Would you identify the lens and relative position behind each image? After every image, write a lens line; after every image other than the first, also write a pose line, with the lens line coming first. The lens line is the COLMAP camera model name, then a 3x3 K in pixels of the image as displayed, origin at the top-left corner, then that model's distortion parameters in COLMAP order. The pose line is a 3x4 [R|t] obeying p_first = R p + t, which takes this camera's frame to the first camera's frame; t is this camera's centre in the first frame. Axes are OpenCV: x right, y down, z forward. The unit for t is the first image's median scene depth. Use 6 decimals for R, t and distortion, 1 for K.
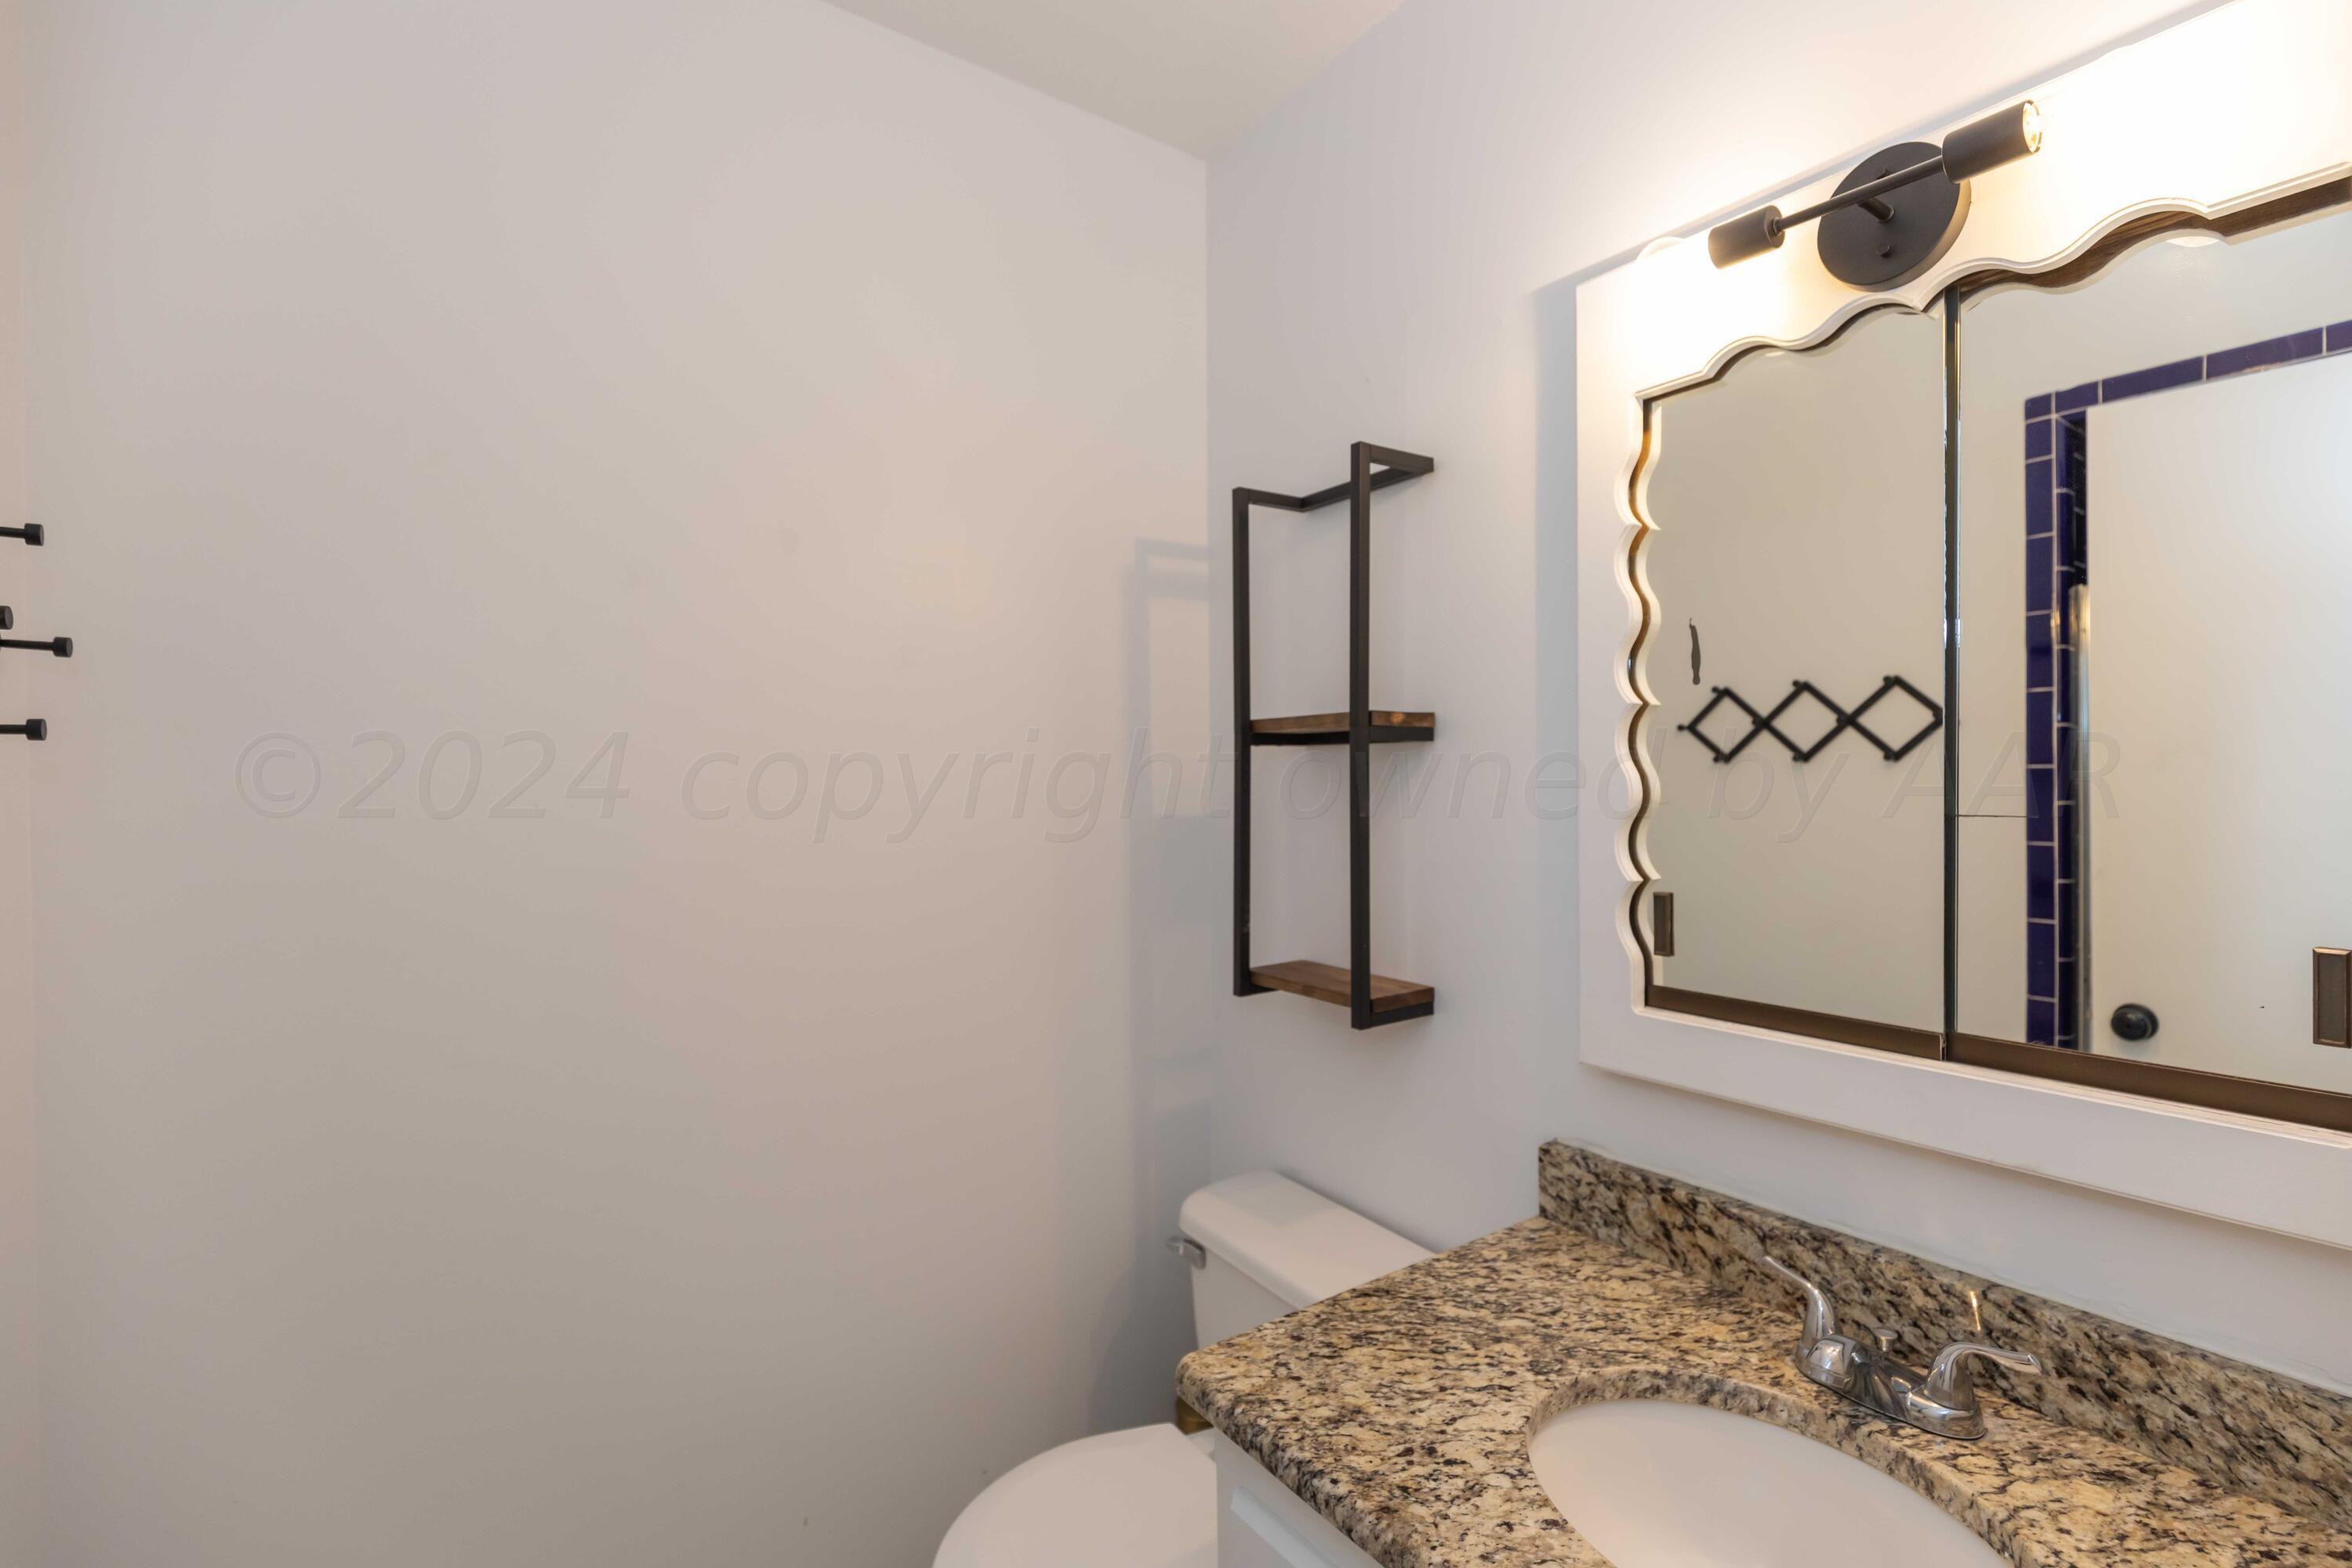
lens RADIAL K [[1053.6, 0, 1189.3], [0, 1053.6, 792.1], [0, 0, 1]] dist [0.011711, -0.000100]
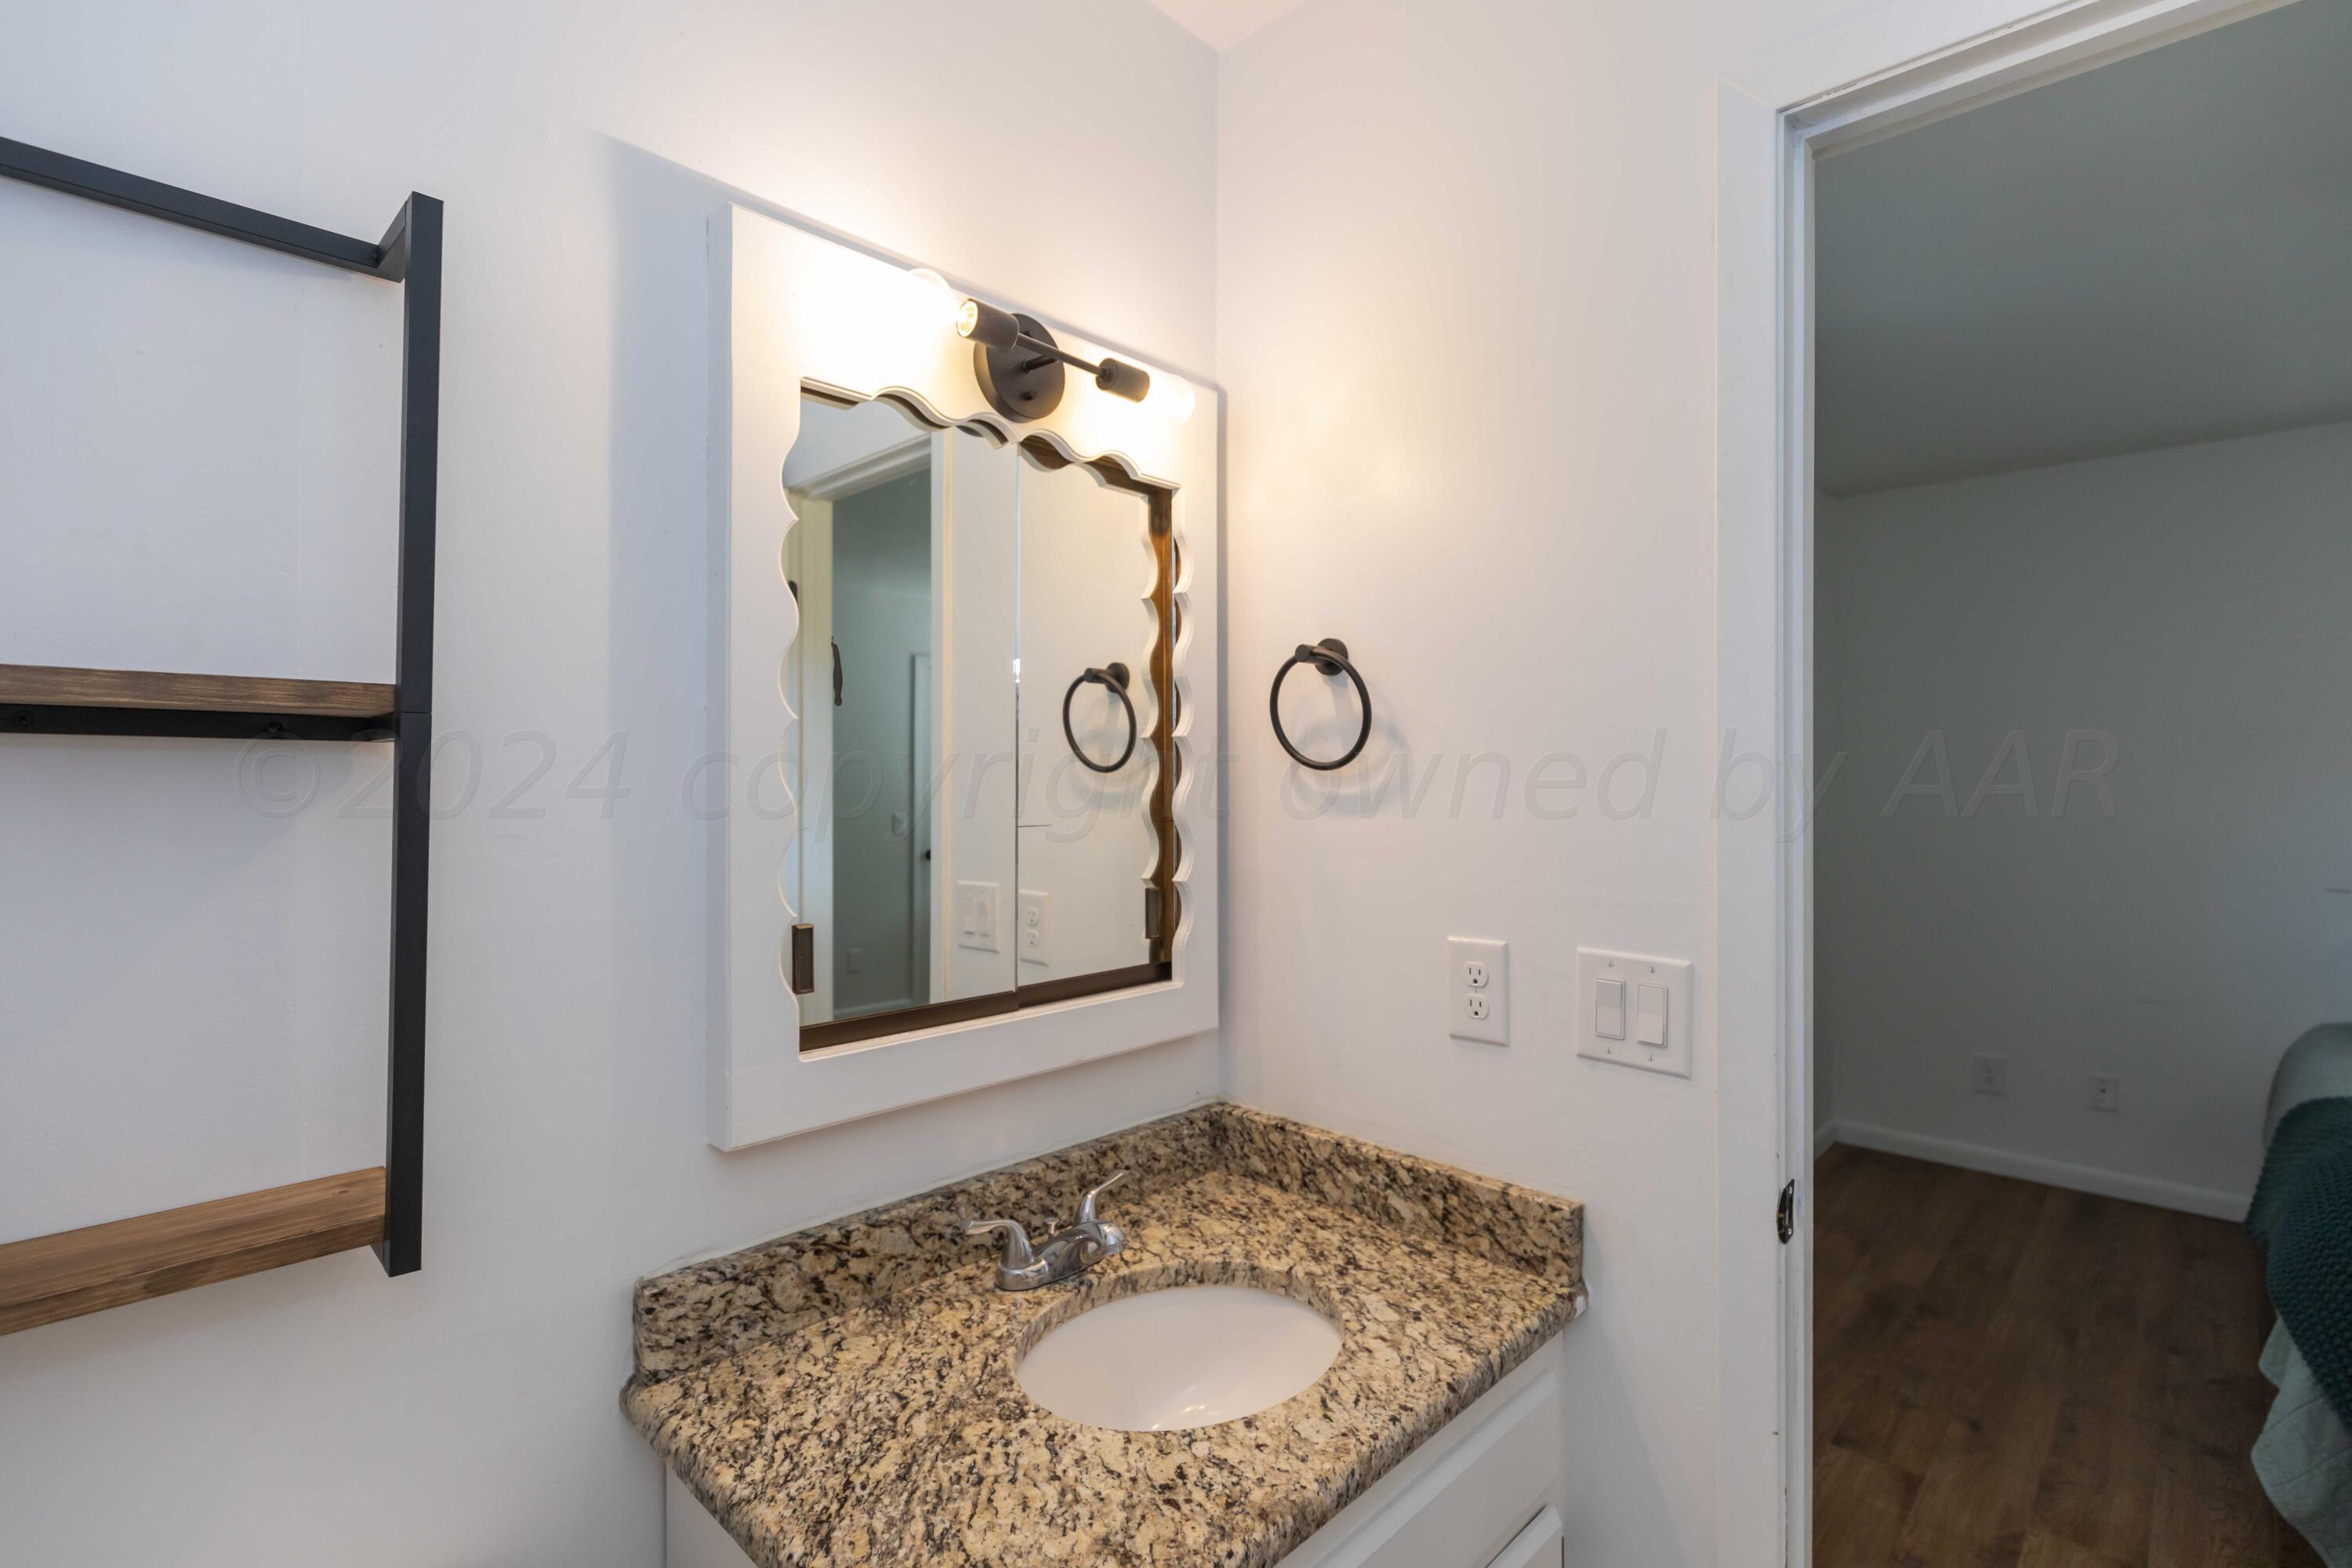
lens RADIAL K [[1120.4, 0, 1215.1], [0, 1120.4, 786.7], [0, 0, 1]] dist [0.013977, 0.000075]
pose [[-0.211676, -0.001408, 0.977339, -0.673173], [0.007802, 0.999965, 0.003130, -0.029679], [-0.977309, 0.008288, -0.211658, 0.975465]]
